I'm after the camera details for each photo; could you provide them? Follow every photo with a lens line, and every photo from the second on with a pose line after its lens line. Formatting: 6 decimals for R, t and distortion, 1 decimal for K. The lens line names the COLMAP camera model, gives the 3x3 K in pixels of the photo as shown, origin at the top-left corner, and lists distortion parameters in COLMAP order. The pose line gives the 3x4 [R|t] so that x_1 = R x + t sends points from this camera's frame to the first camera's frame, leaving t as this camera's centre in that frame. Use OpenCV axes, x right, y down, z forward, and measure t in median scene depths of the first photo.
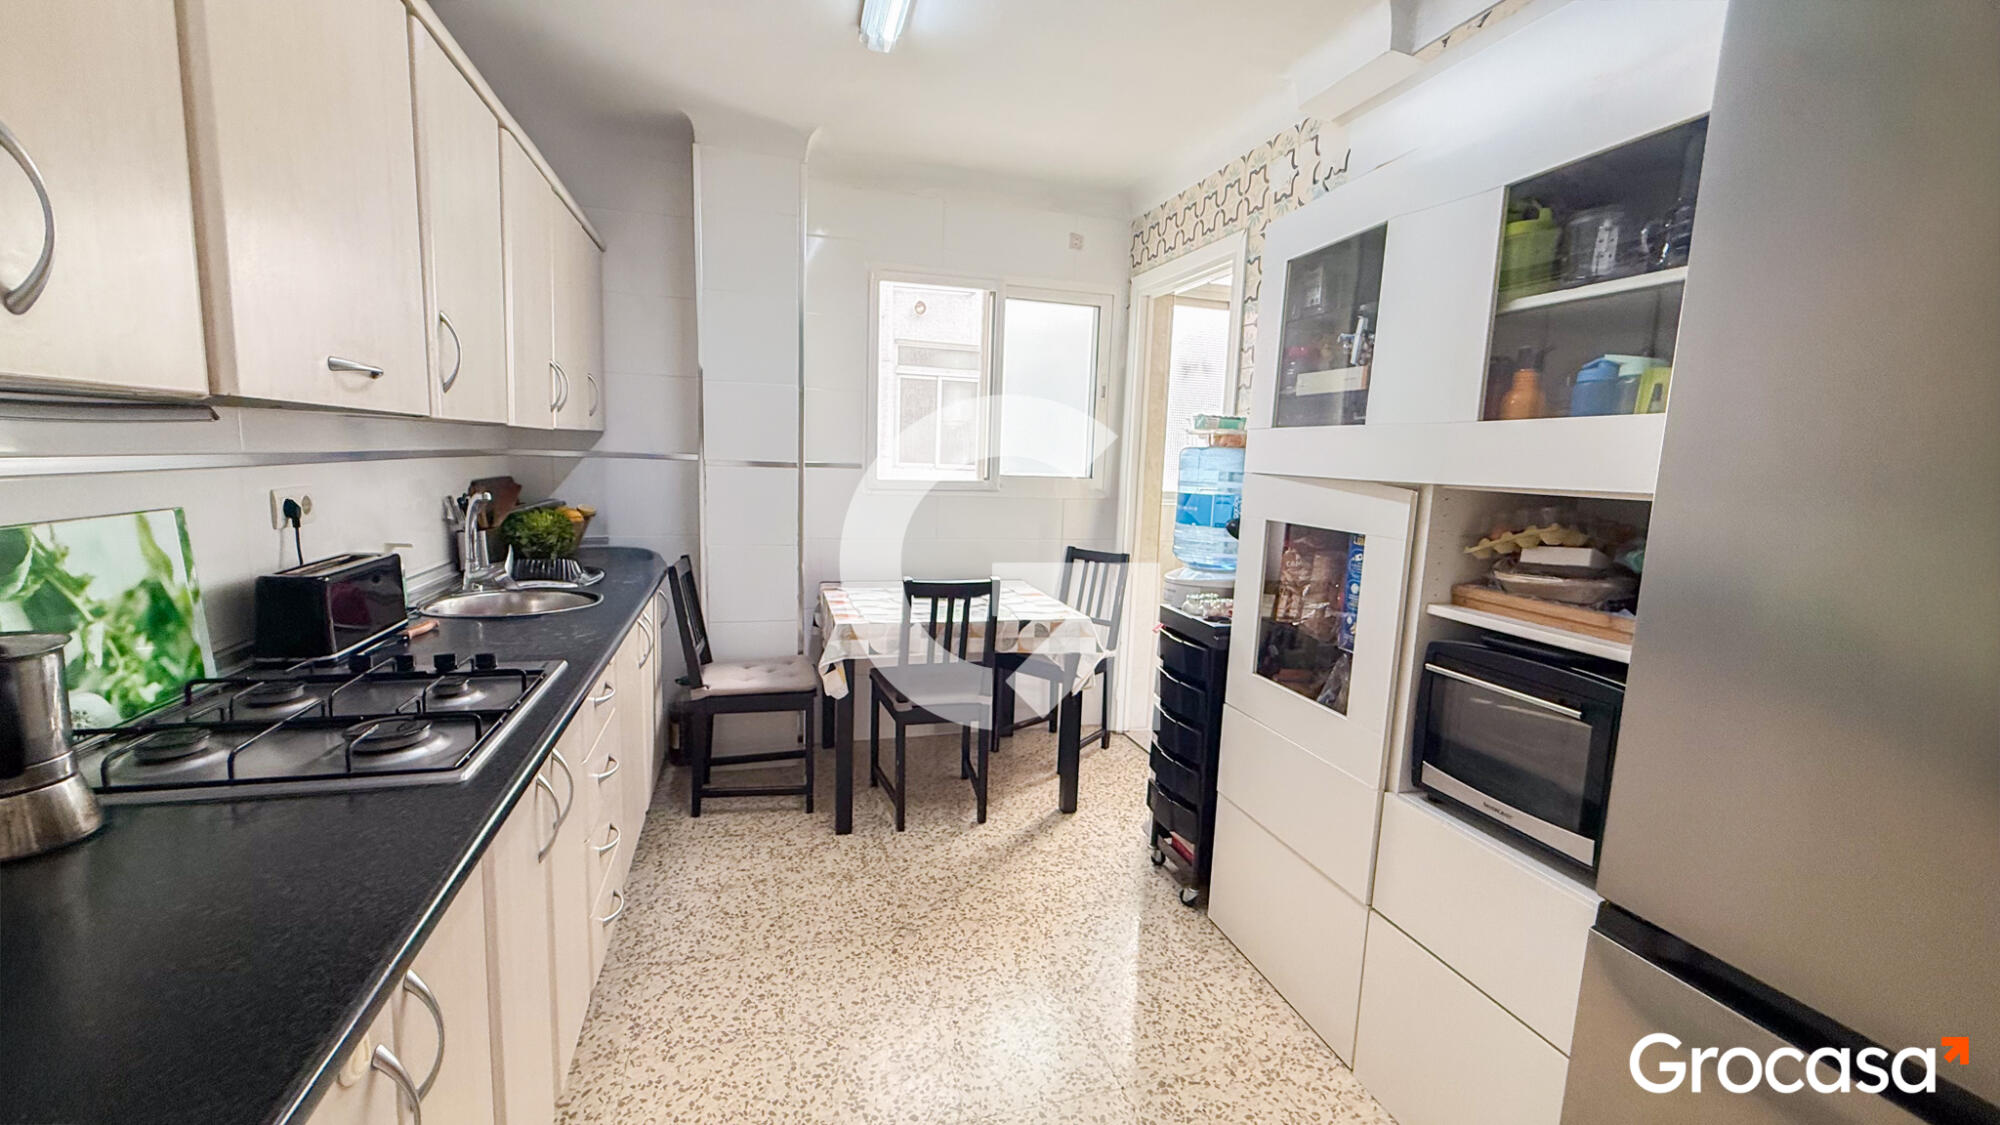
lens RADIAL K [[797.4, 0, 1000.1], [0, 797.4, 560.1], [0, 0, 1]] dist [-0.001810, 0.000402]
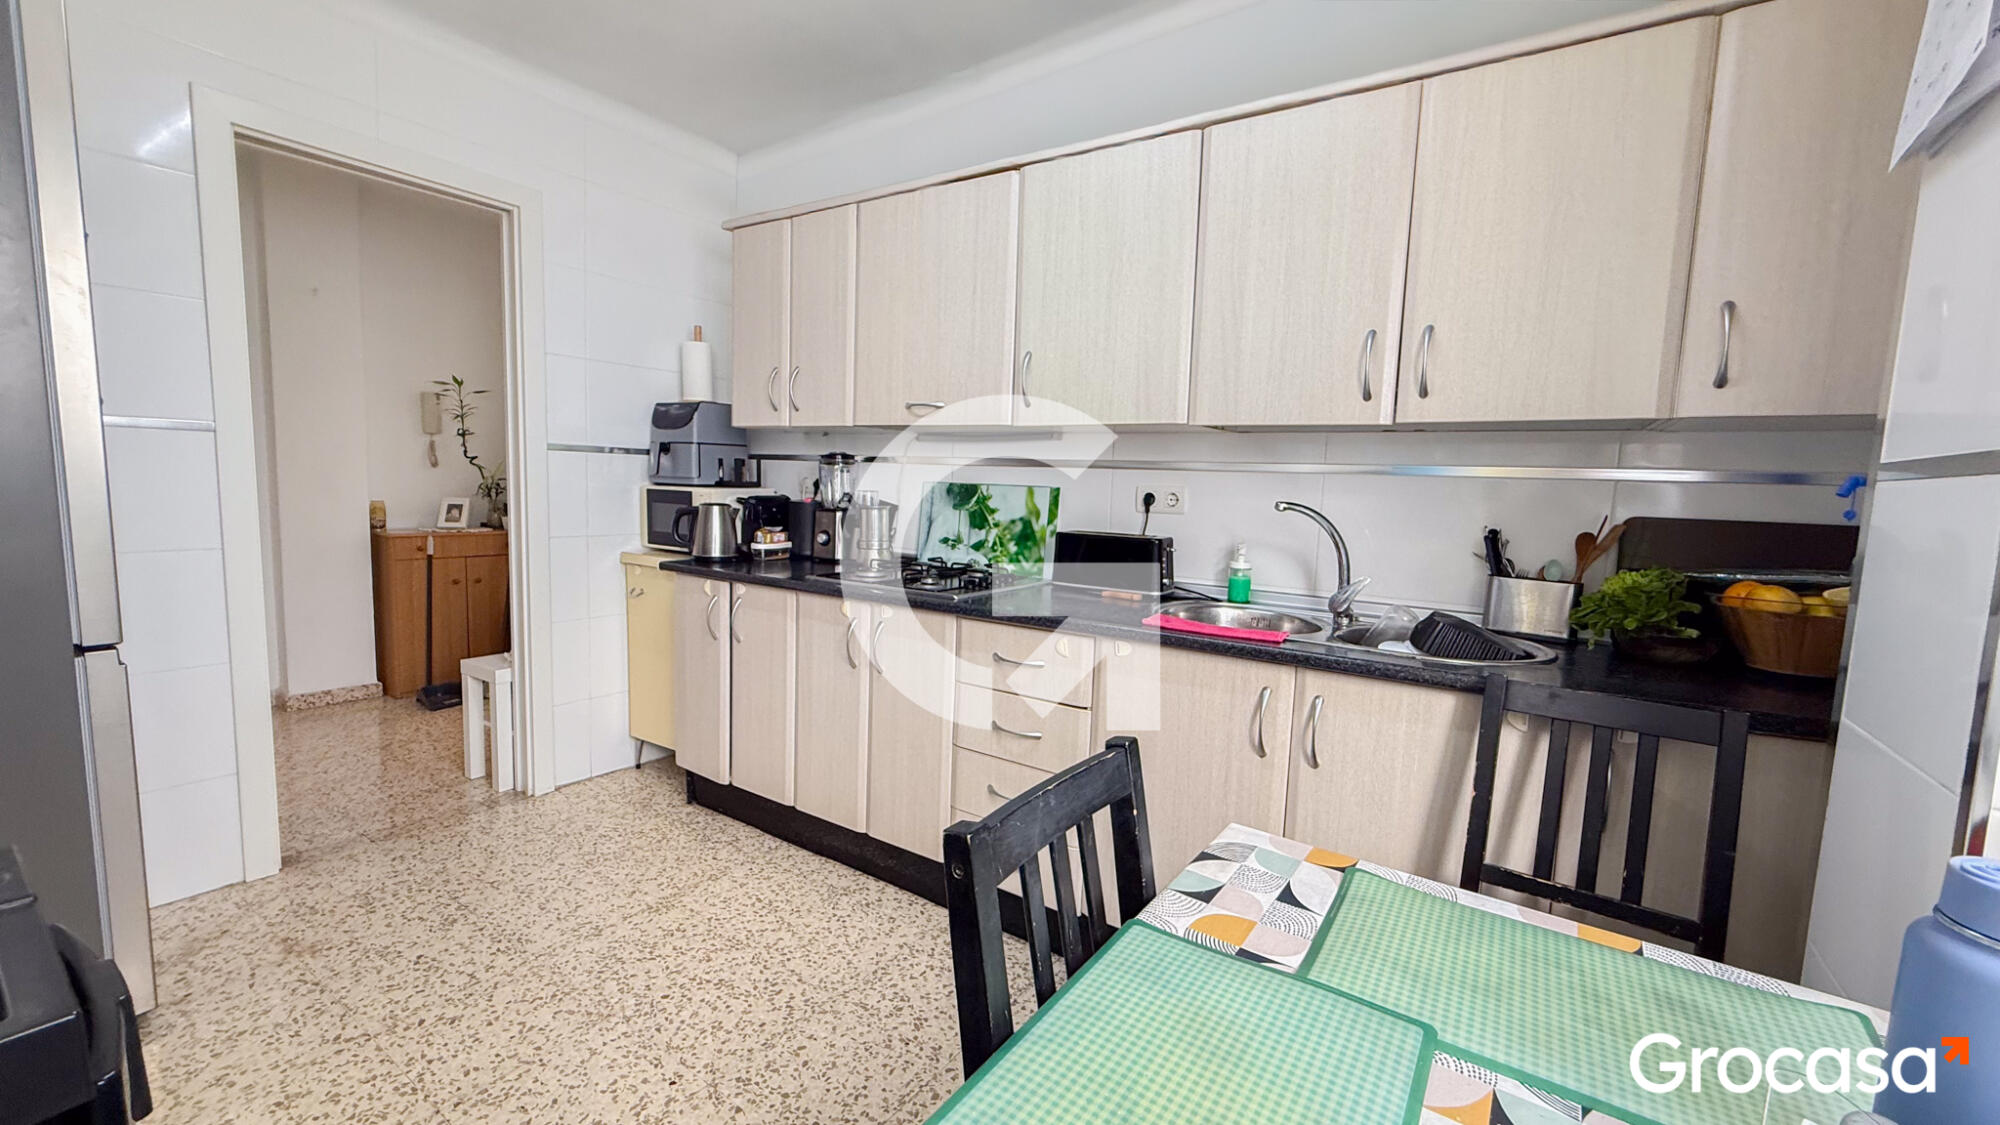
lens RADIAL K [[797.4, 0, 1001.1], [0, 797.4, 564.0], [0, 0, 1]] dist [-0.001810, 0.000402]
pose [[-0.775781, 0.001026, -0.631002, 0.198338], [-0.145168, 0.972885, 0.180057, -0.146848], [0.614077, 0.231286, -0.754597, 1.669398]]
